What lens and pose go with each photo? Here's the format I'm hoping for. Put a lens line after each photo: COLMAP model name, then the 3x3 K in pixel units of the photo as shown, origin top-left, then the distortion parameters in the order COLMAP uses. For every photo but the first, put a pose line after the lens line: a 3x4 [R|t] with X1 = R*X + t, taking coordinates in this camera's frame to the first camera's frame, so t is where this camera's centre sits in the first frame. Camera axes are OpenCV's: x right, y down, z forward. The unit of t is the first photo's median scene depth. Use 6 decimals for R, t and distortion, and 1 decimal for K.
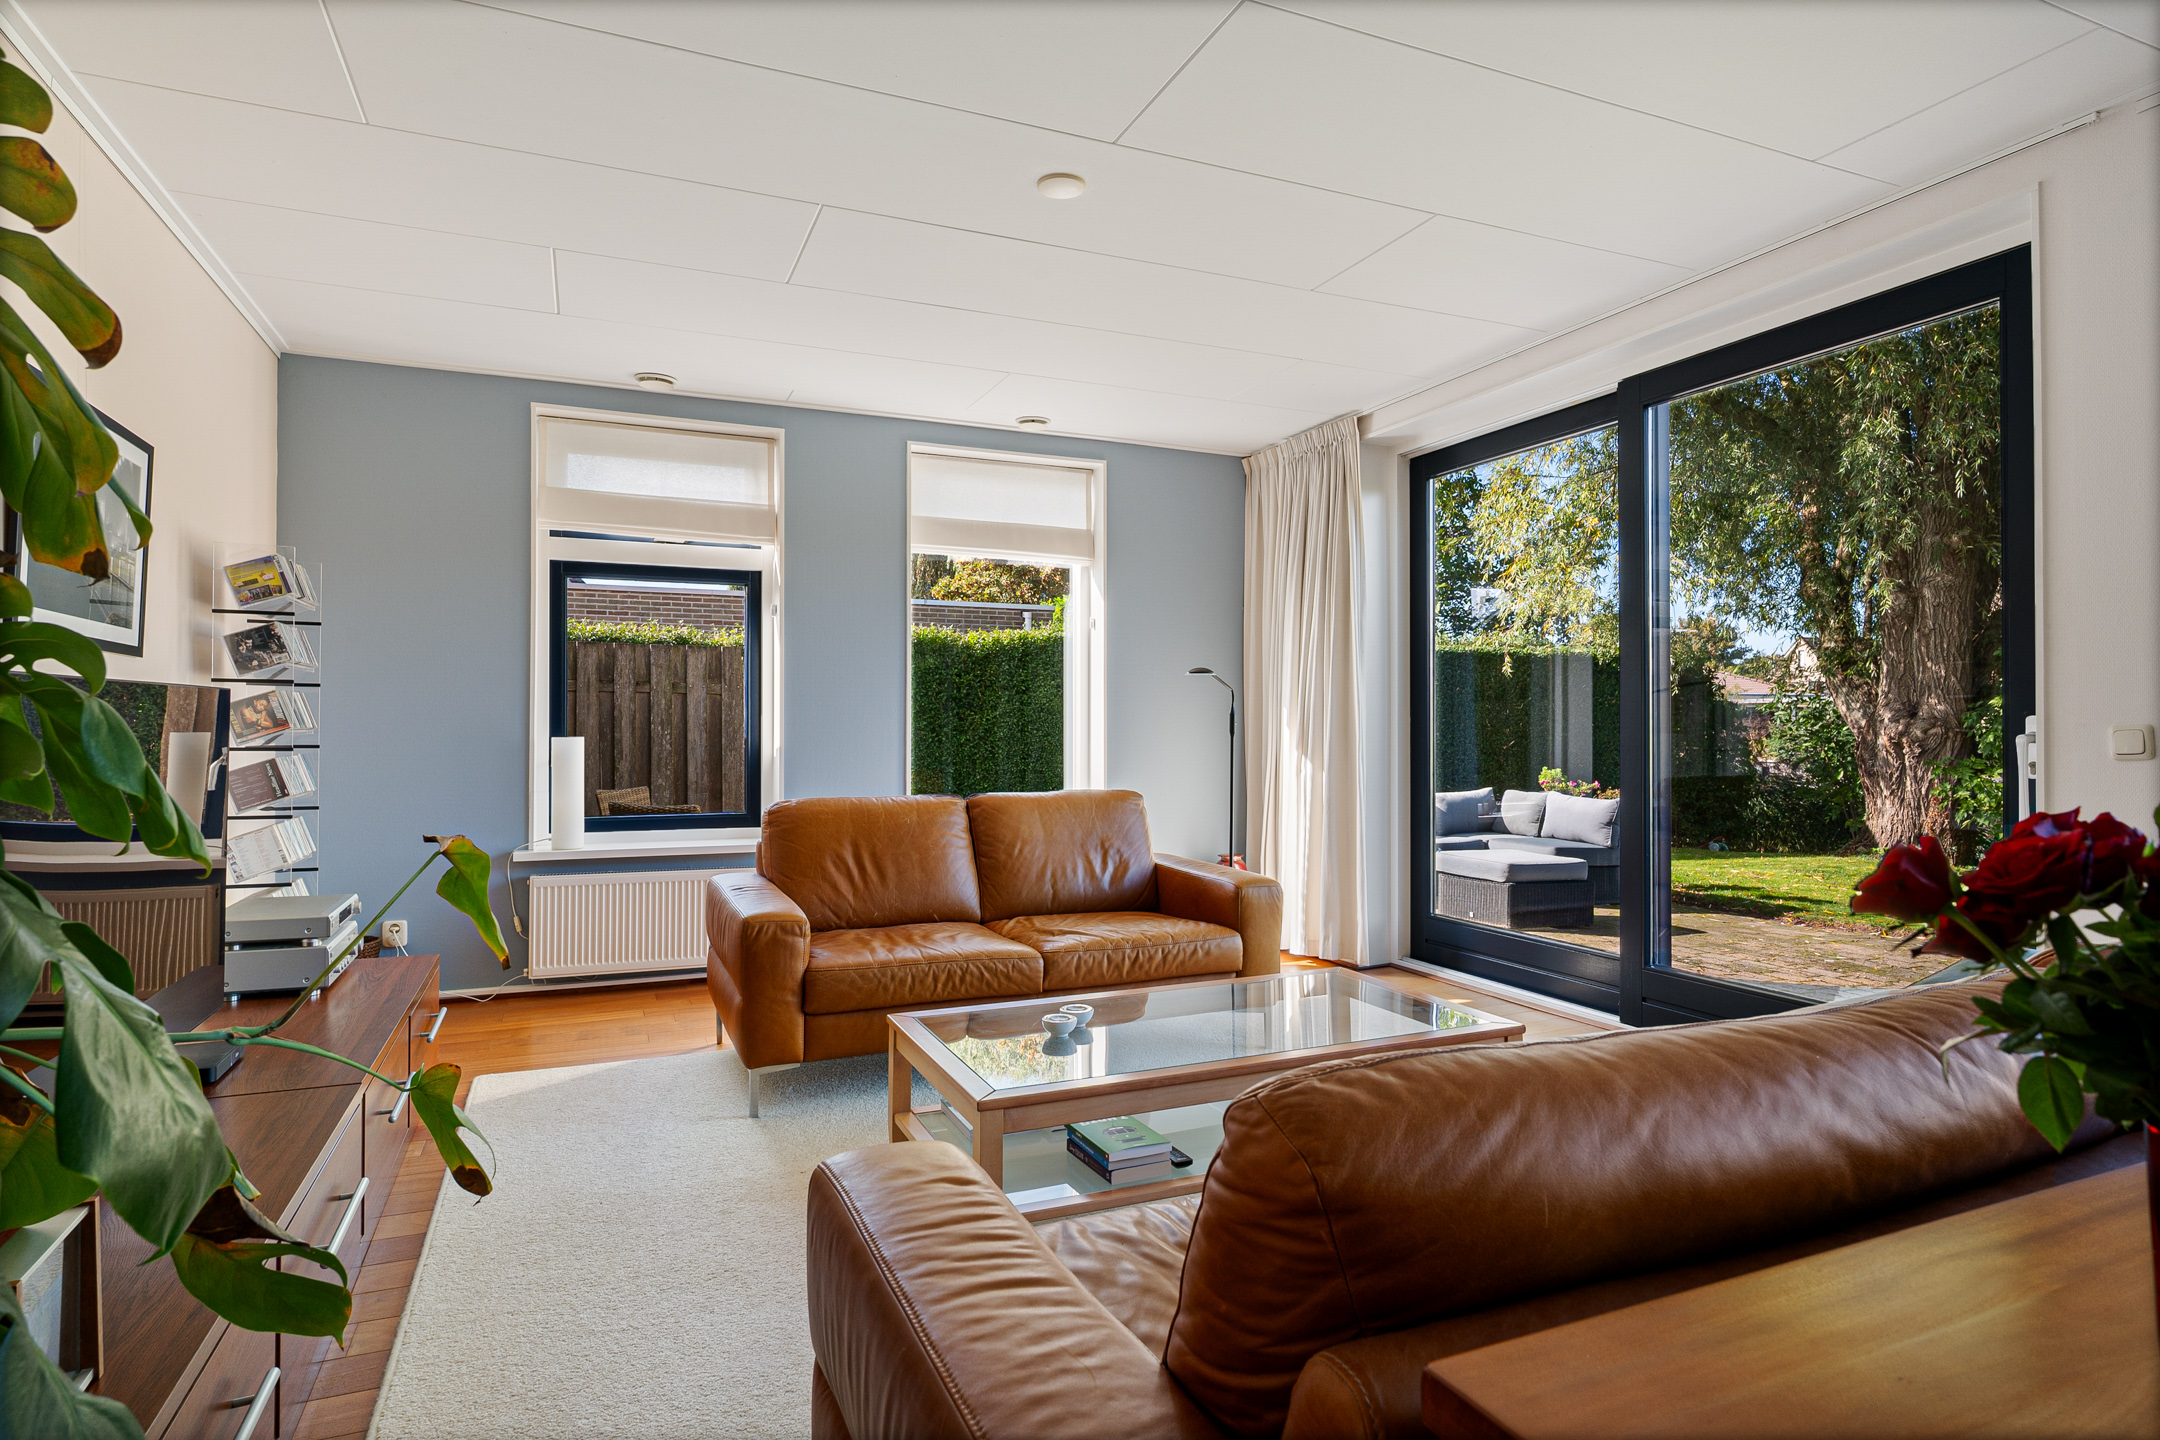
lens RADIAL K [[1172.5, 0, 1073.5], [0, 1172.5, 723.7], [0, 0, 1]] dist [-0.000432, -0.001061]
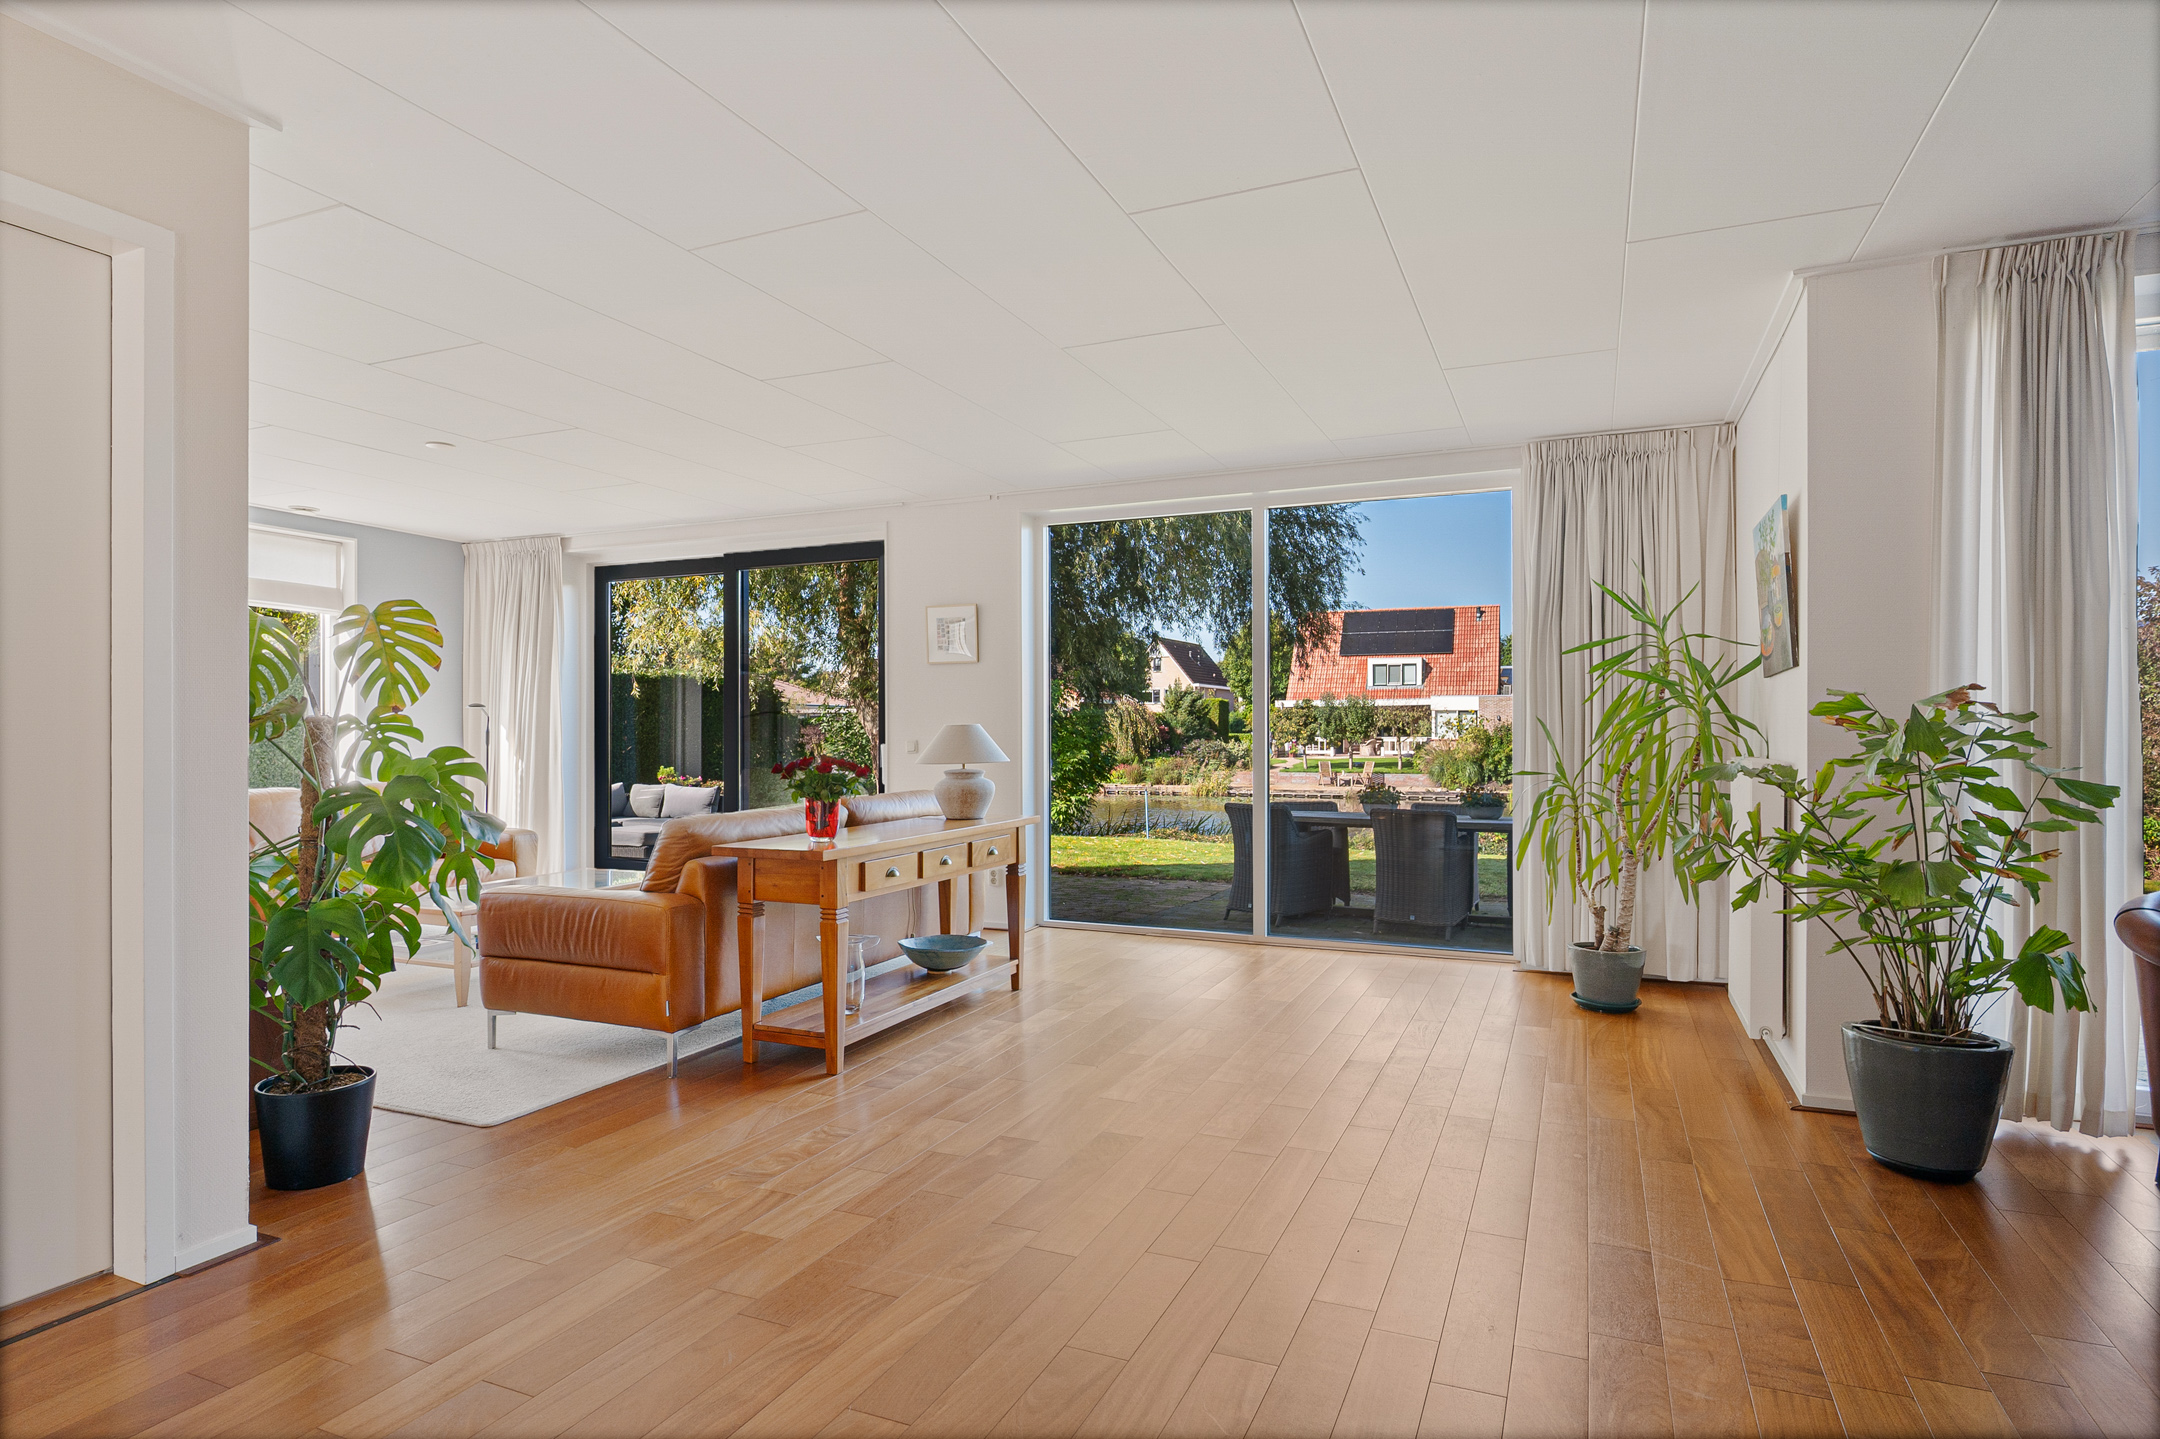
lens RADIAL K [[1172.5, 0, 1088.8], [0, 1172.5, 728.4], [0, 0, 1]] dist [-0.000432, -0.001061]
pose [[0.730147, 0.004513, 0.683276, -0.264237], [-0.004625, 0.999988, -0.001663, -0.010553], [-0.683275, -0.001946, 0.730159, -0.521117]]
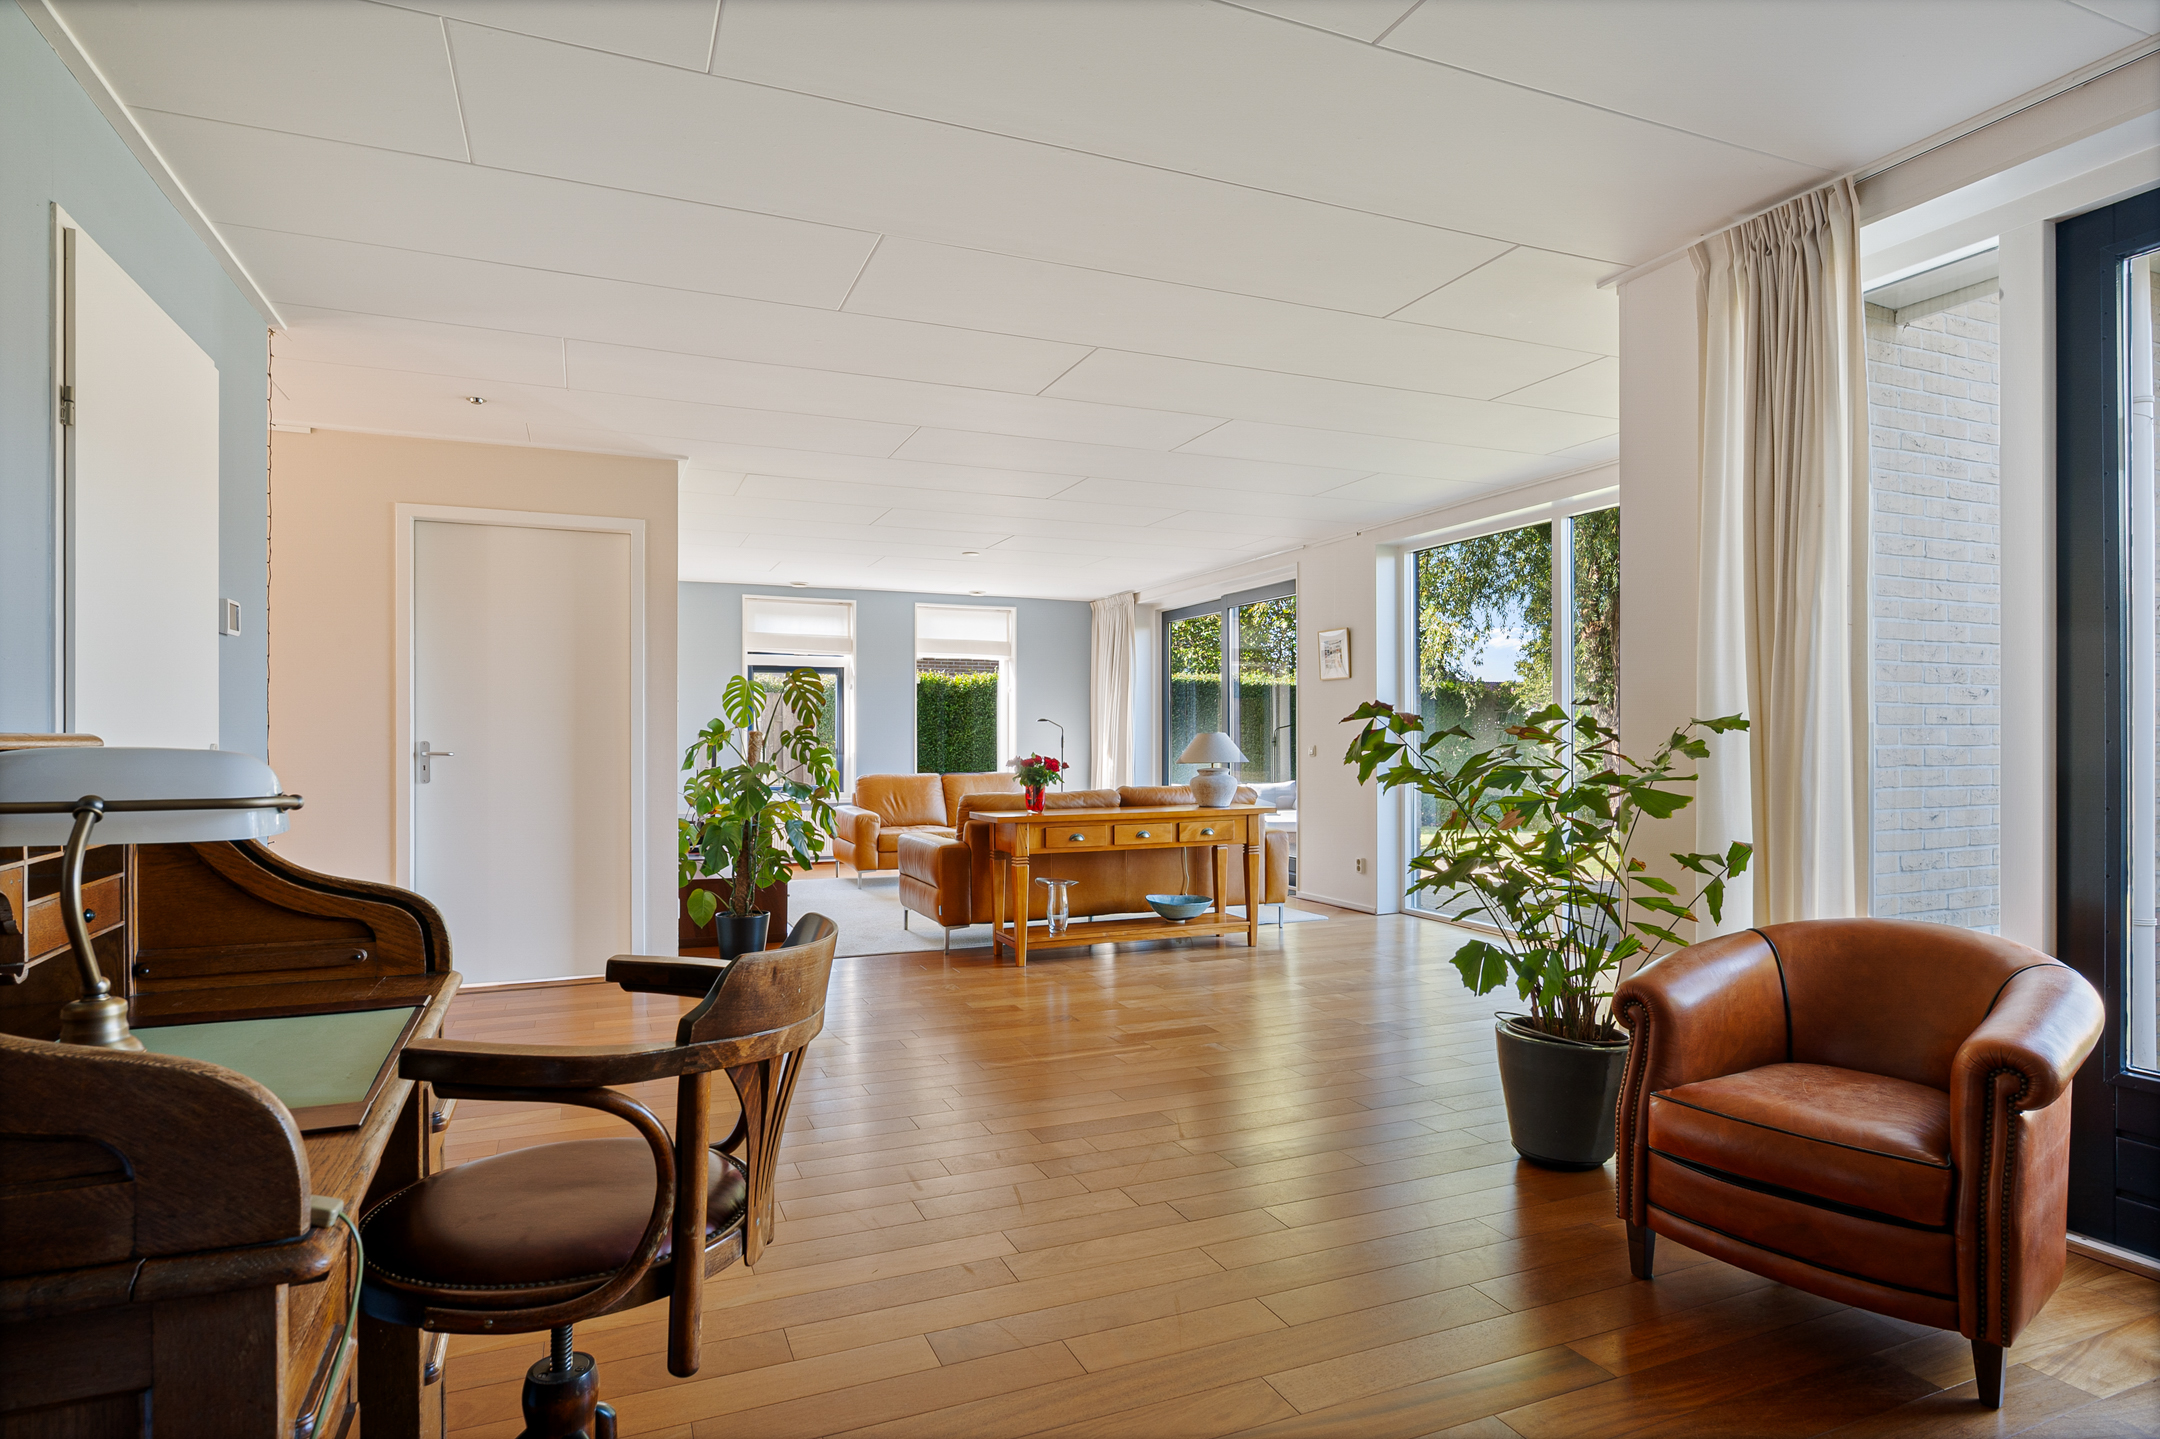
lens RADIAL K [[1172.5, 0, 1069.8], [0, 1172.5, 728.7], [0, 0, 1]] dist [-0.000432, -0.001061]
pose [[0.999983, -0.000301, -0.005866, 0.125154], [0.000280, 0.999993, -0.003618, -0.013909], [0.005867, 0.003616, 0.999976, -0.932076]]
